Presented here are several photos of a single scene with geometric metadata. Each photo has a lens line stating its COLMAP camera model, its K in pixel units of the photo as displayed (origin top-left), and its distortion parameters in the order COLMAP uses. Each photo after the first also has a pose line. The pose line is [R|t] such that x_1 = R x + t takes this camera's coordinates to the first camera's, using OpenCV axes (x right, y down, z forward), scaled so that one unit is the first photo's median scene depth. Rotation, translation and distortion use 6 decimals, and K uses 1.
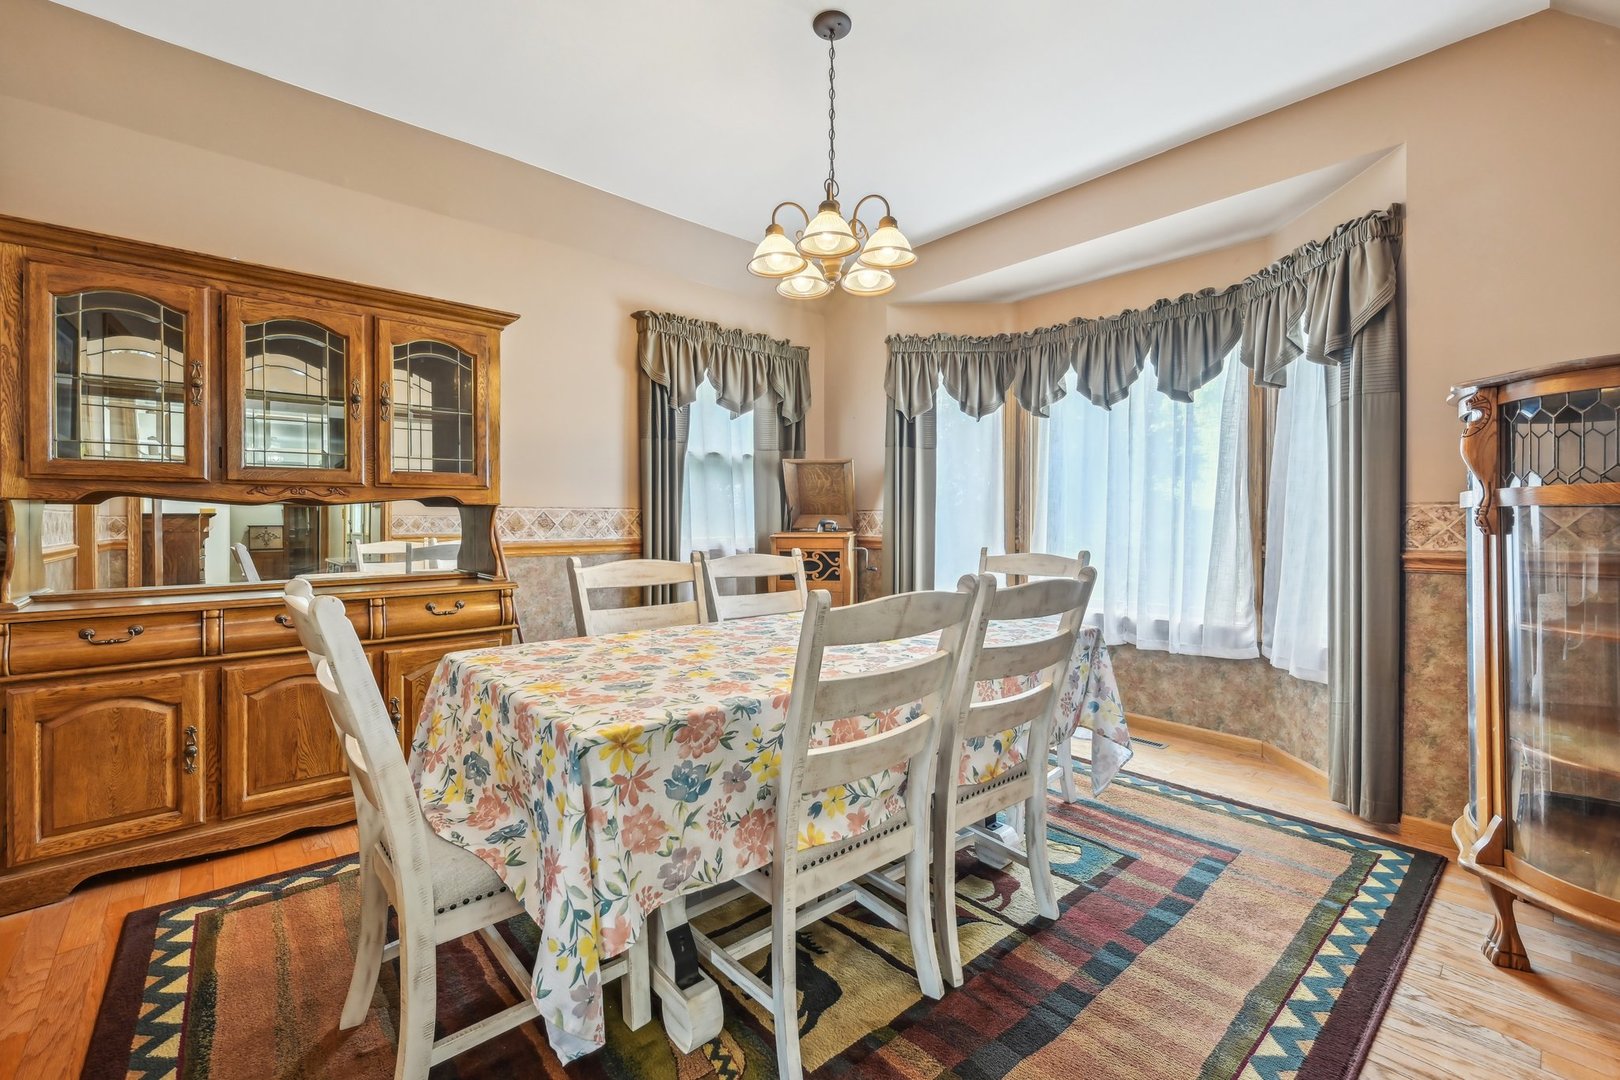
lens RADIAL K [[653.3, 0, 841.3], [0, 653.3, 521.7], [0, 0, 1]] dist [-0.003365, 0.000870]
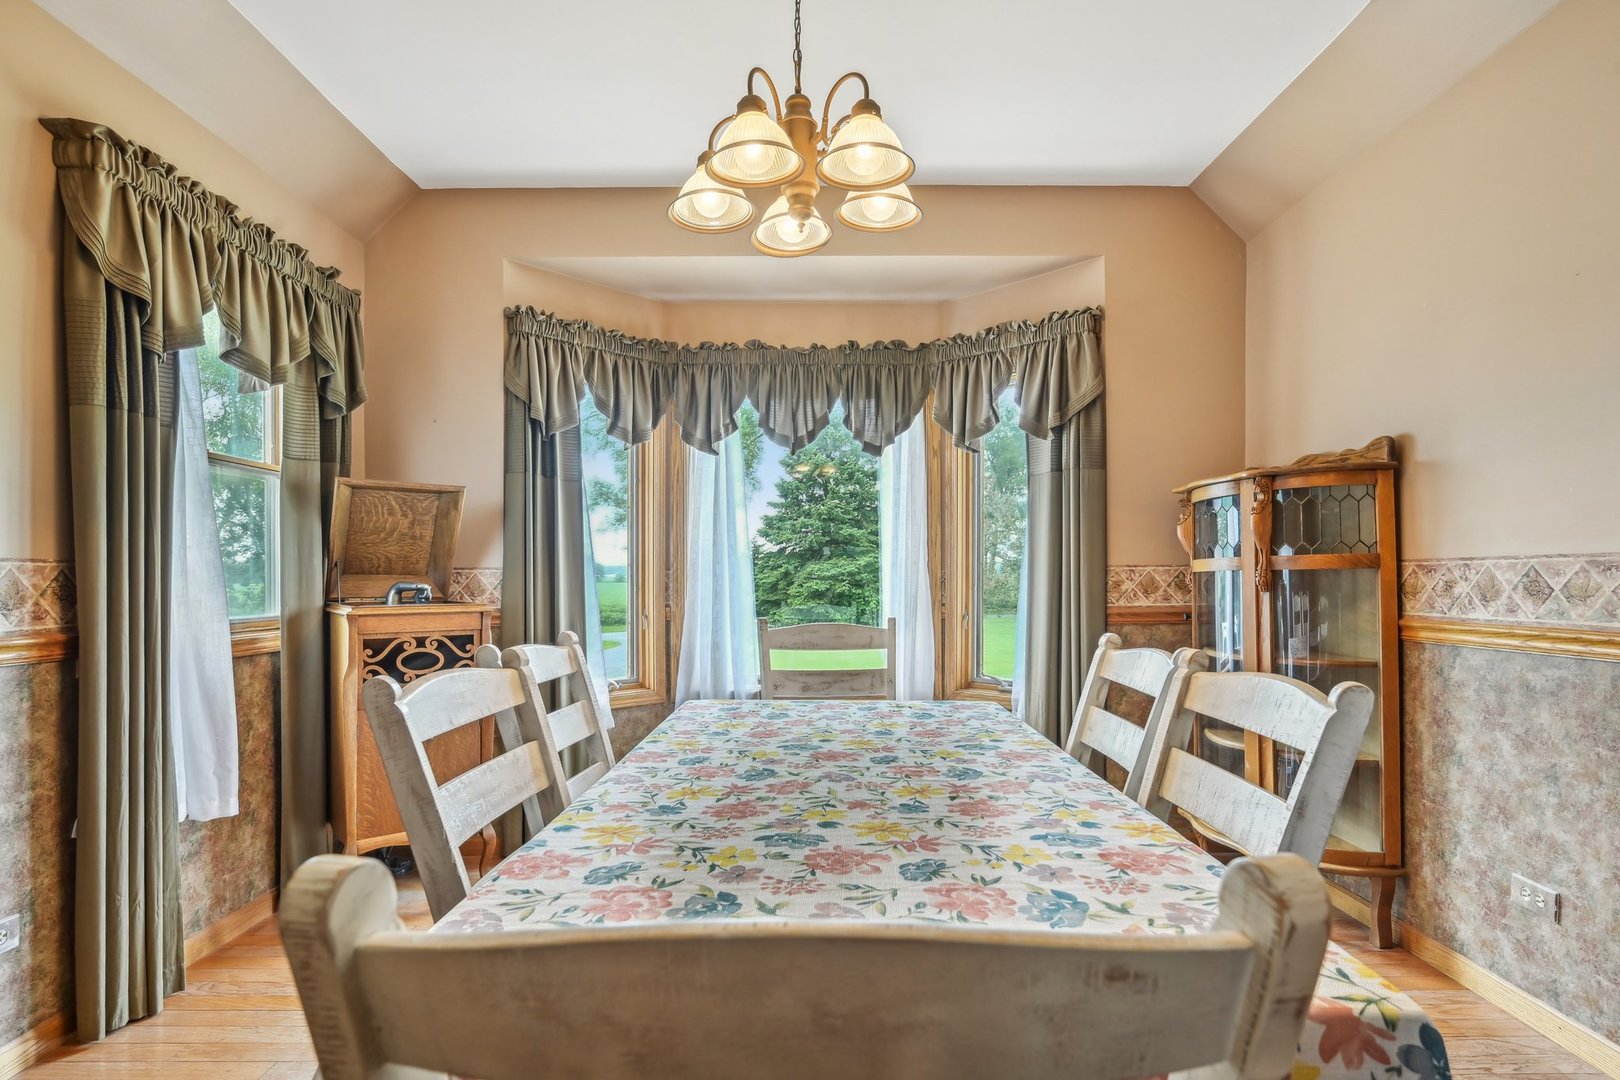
lens RADIAL K [[792.2, 0, 820.3], [0, 792.2, 578.7], [0, 0, 1]] dist [-0.000570, -0.000999]
pose [[0.700249, -0.001210, 0.713898, -0.328196], [0.006696, 0.999966, -0.004873, -0.001492], [-0.713868, 0.008193, 0.700233, 0.249188]]
